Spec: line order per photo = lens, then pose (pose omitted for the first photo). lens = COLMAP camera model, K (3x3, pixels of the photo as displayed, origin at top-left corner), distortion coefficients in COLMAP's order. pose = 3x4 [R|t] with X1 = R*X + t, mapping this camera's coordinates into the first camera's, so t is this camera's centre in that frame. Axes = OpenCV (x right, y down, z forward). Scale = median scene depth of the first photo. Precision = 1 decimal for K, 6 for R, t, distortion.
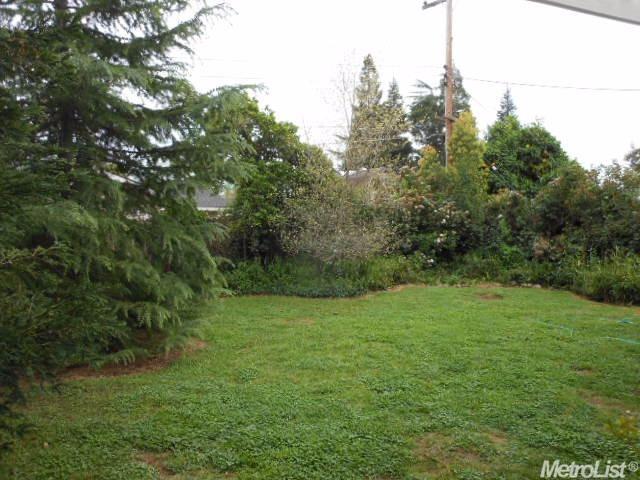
lens RADIAL K [[521.3, 0, 317.6], [0, 521.3, 234.7], [0, 0, 1]] dist [0.012194, 0.001736]
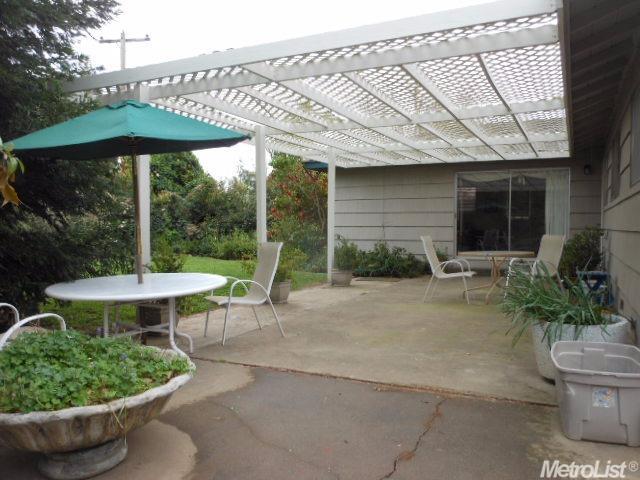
lens RADIAL K [[521.3, 0, 318.8], [0, 521.3, 239.0], [0, 0, 1]] dist [0.012194, 0.001736]
pose [[0.773147, -0.011530, 0.634122, -0.236106], [0.006907, 0.999929, 0.009760, 0.035048], [-0.634190, -0.003166, 0.773171, -0.387093]]
